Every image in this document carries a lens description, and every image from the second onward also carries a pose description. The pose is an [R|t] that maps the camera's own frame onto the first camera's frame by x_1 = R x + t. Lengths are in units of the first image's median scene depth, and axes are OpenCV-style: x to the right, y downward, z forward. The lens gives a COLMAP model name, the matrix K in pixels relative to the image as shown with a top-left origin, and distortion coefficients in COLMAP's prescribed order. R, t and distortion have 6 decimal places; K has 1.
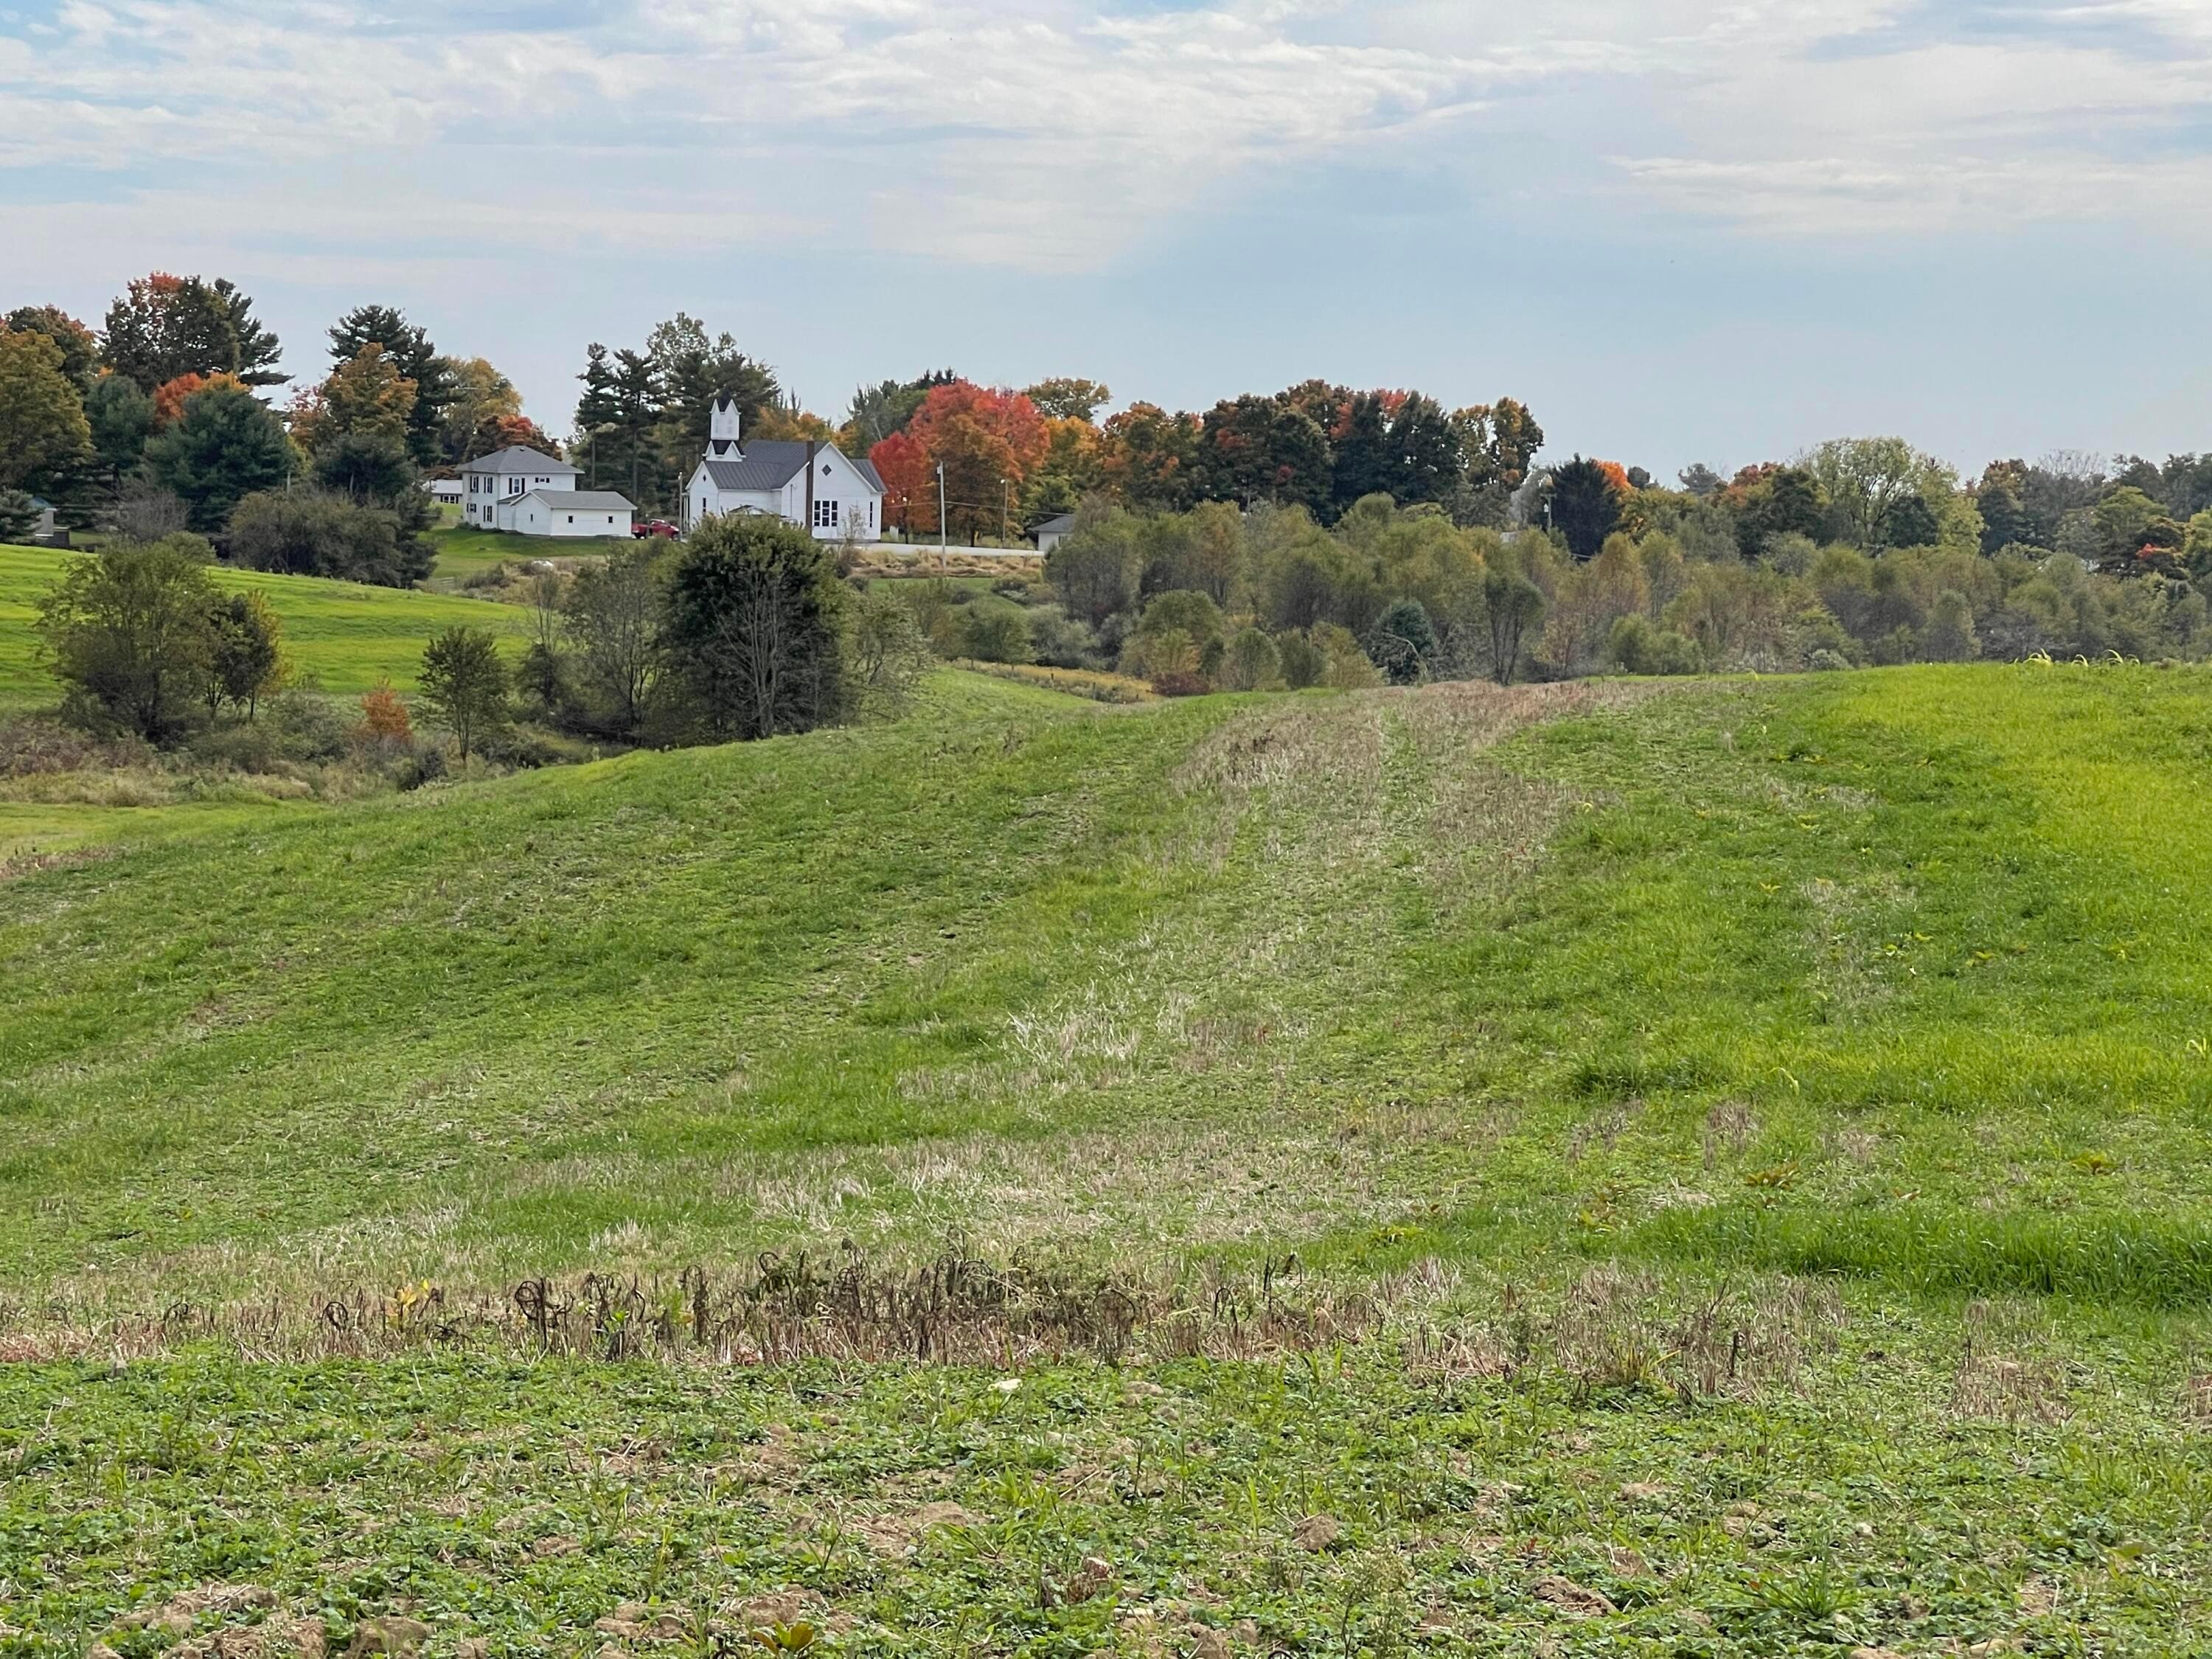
lens RADIAL K [[5192.5, 0, 1106.0], [0, 5192.5, 827.4], [0, 0, 1]] dist [0.457840, 0.000000]
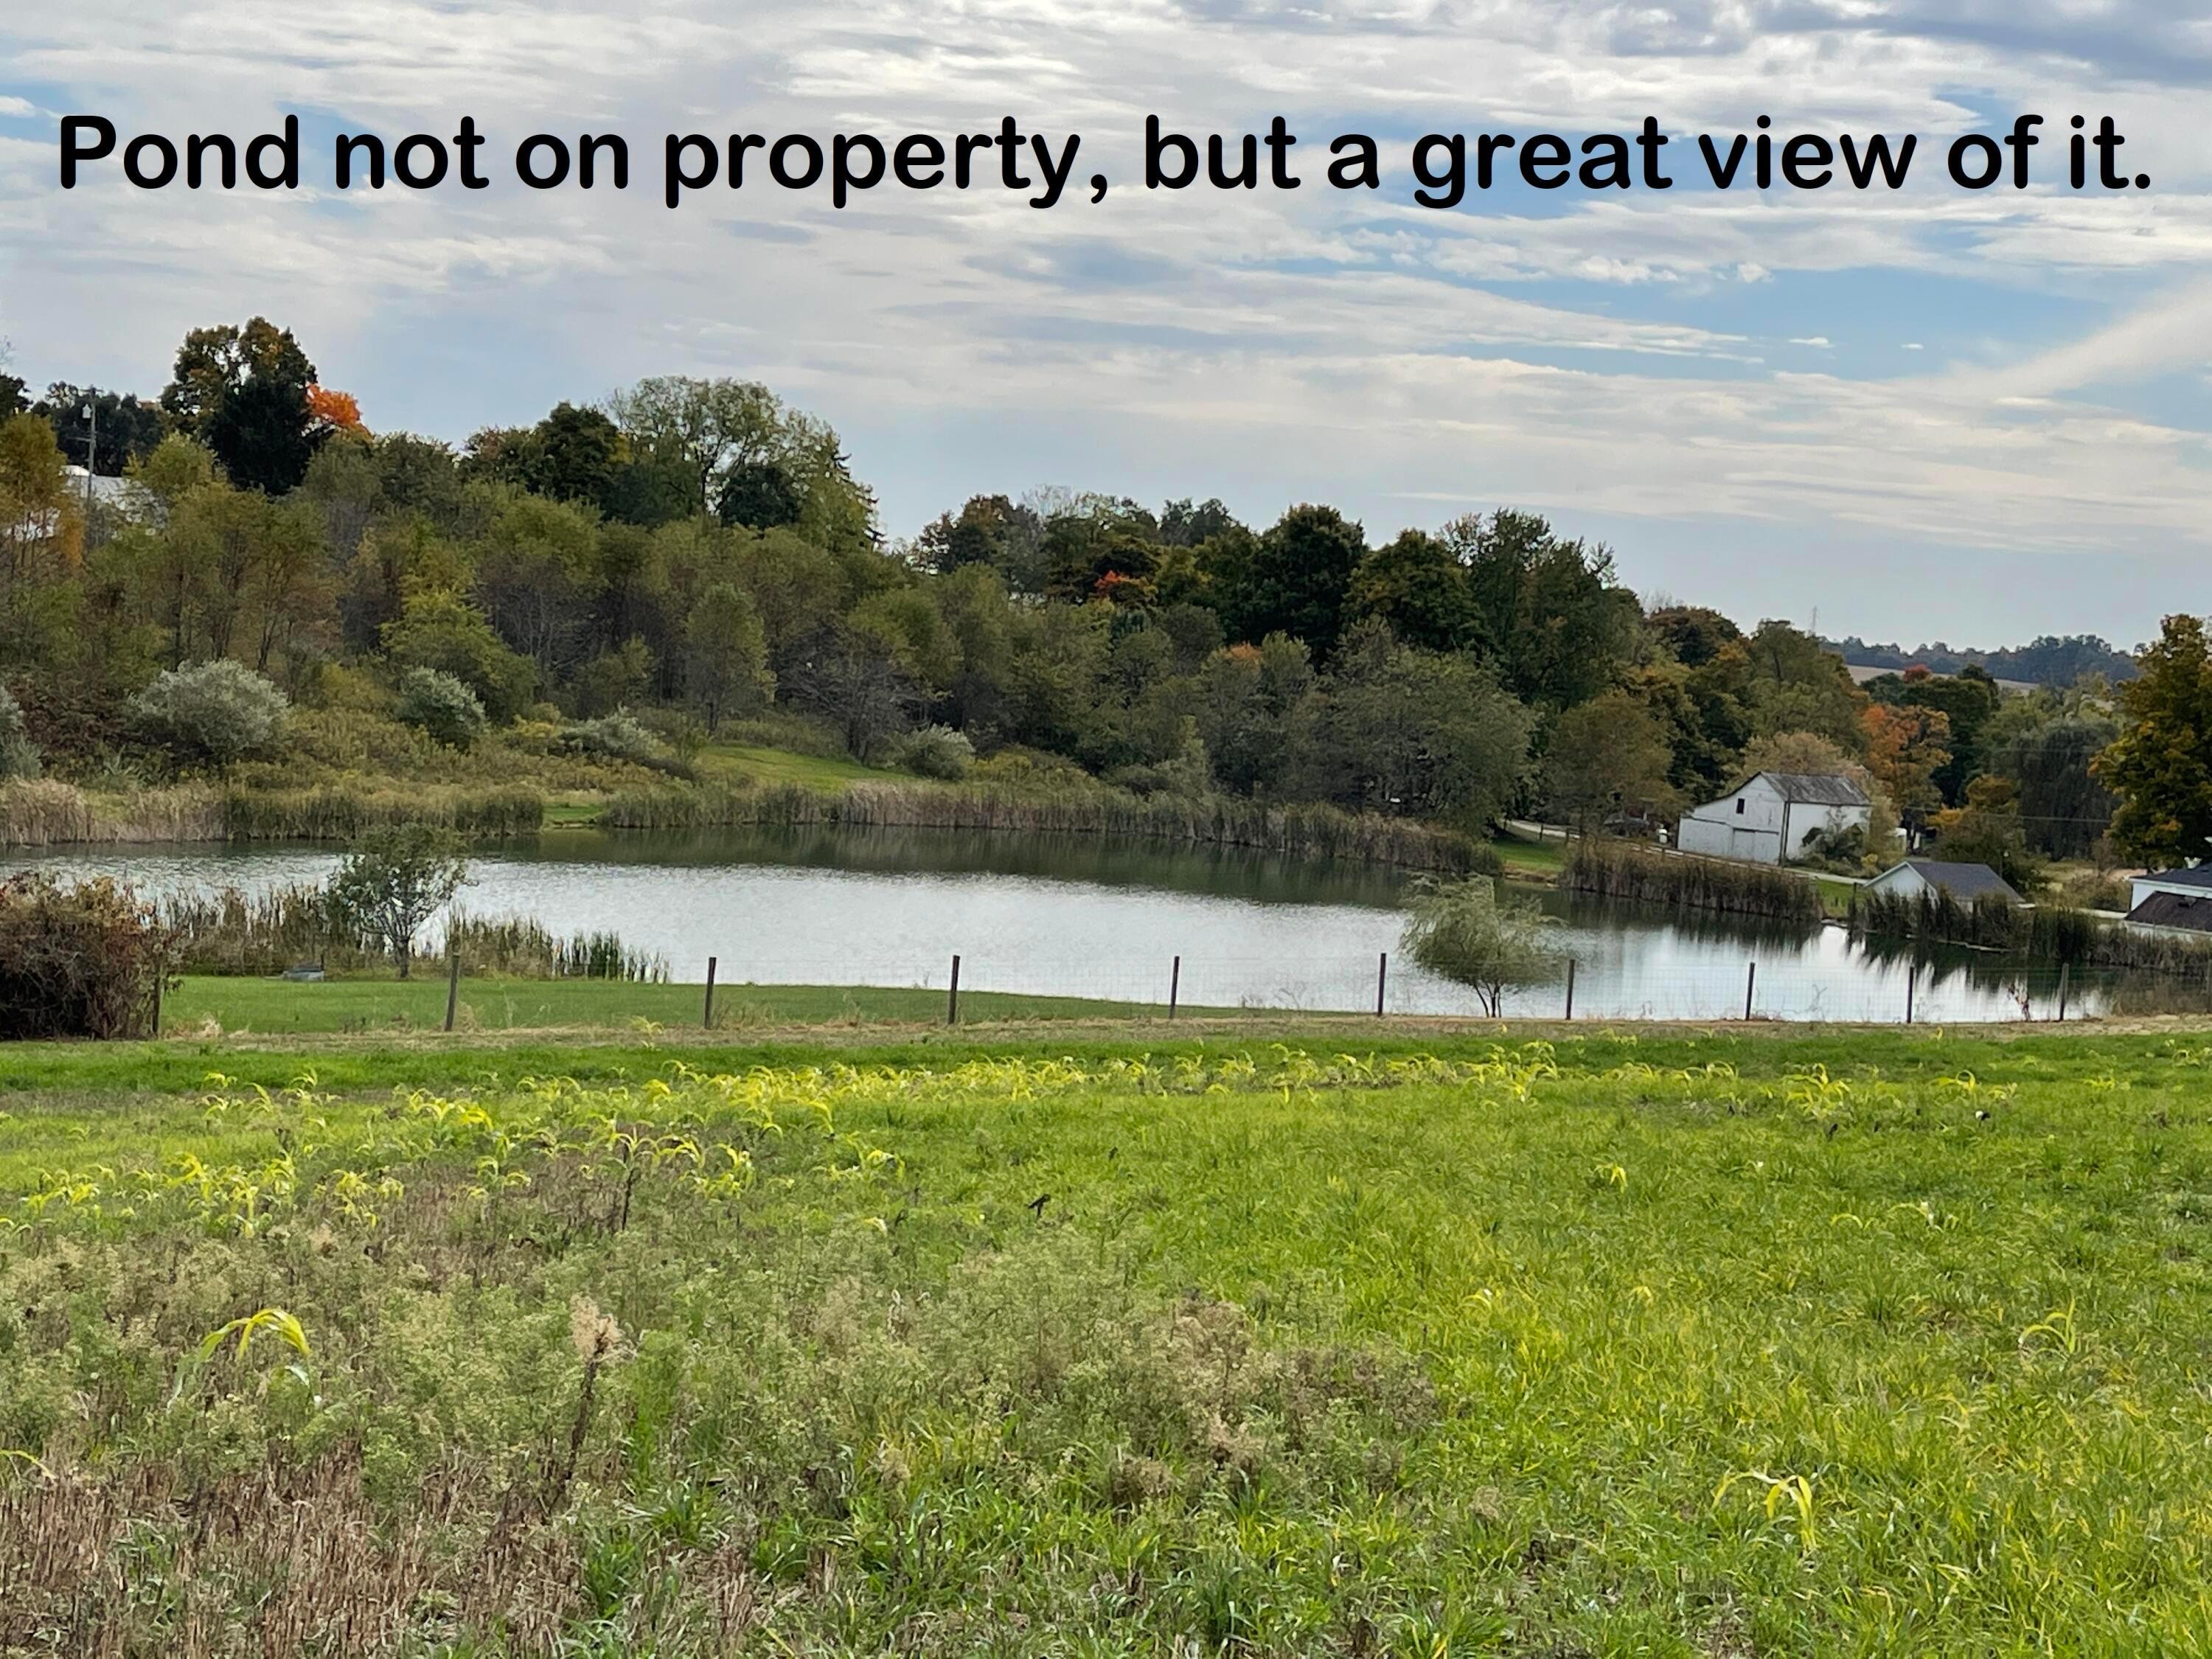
lens RADIAL K [[3766.3, 0, 1109.4], [0, 3766.3, 837.2], [0, 0, 1]] dist [0.092806, 0.000000]
pose [[0.983824, 0.045811, 0.173184, 0.114385], [-0.045813, 0.998942, -0.003985, -0.016023], [-0.173183, -0.004013, 0.984881, 0.516996]]
